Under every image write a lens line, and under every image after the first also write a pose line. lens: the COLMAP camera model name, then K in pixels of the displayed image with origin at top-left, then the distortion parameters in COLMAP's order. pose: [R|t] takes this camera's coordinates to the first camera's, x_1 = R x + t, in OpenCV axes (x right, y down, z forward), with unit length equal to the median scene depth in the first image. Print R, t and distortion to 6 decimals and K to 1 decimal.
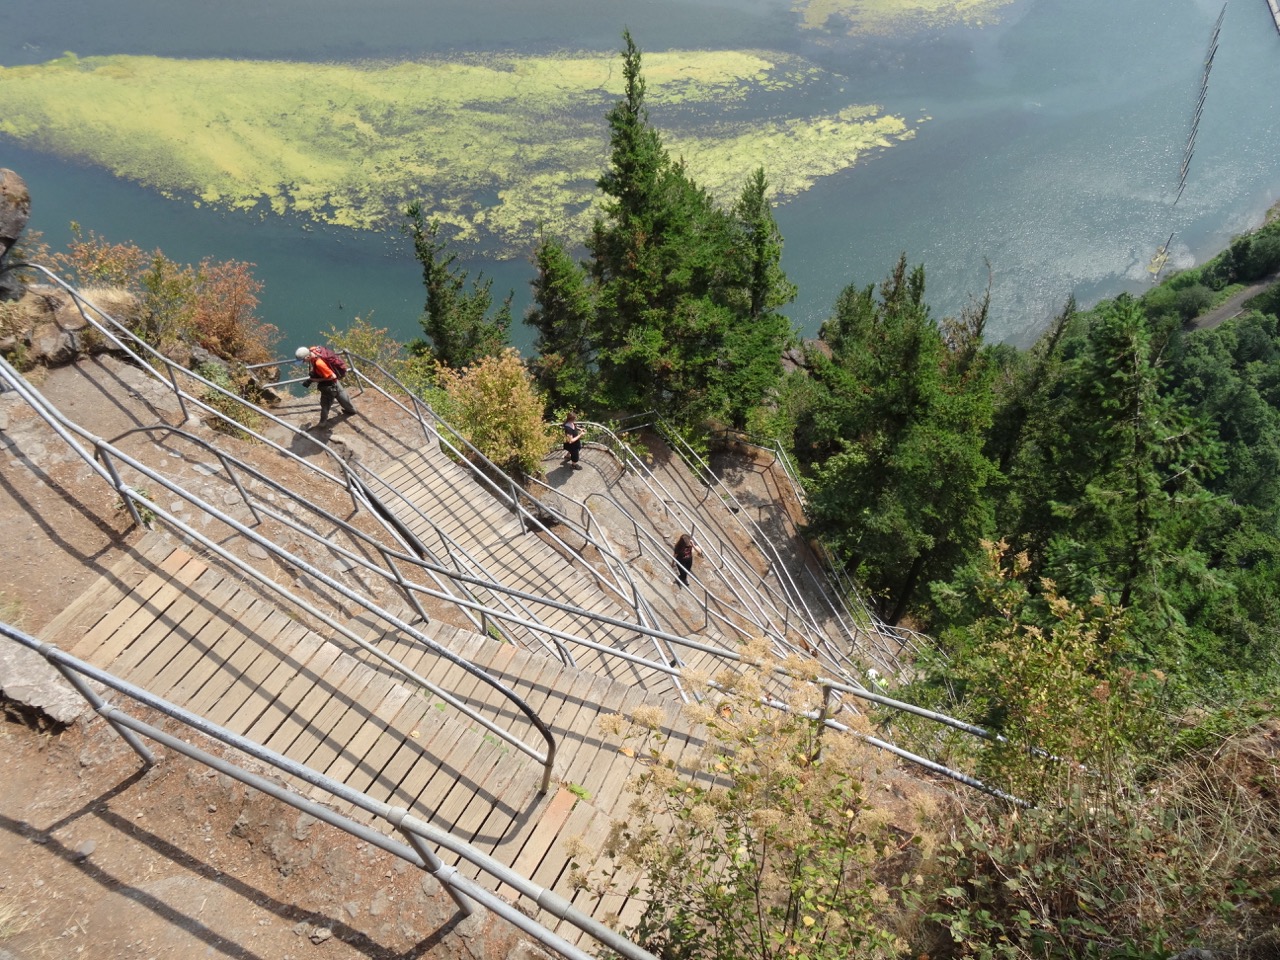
lens RADIAL K [[928.0, 0, 644.6], [0, 928.0, 500.2], [0, 0, 1]] dist [0.013412, -0.006684]
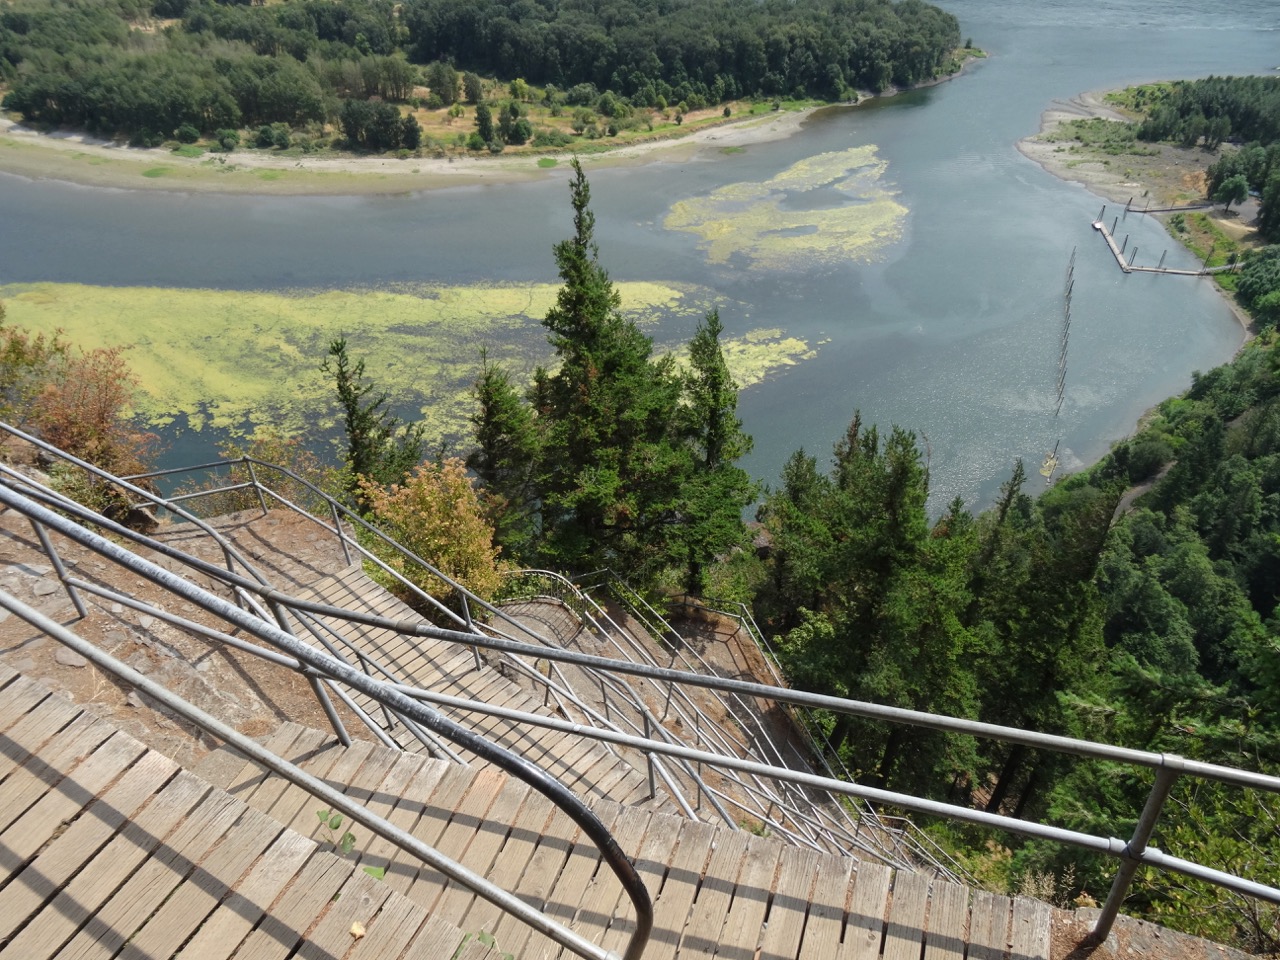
lens RADIAL K [[928.0, 0, 644.6], [0, 928.0, 500.2], [0, 0, 1]] dist [0.013412, -0.006684]
pose [[0.996063, -0.016546, 0.087085, -0.023599], [0.035781, 0.973883, -0.224211, 0.030722], [-0.081101, 0.226445, 0.970642, 0.094615]]
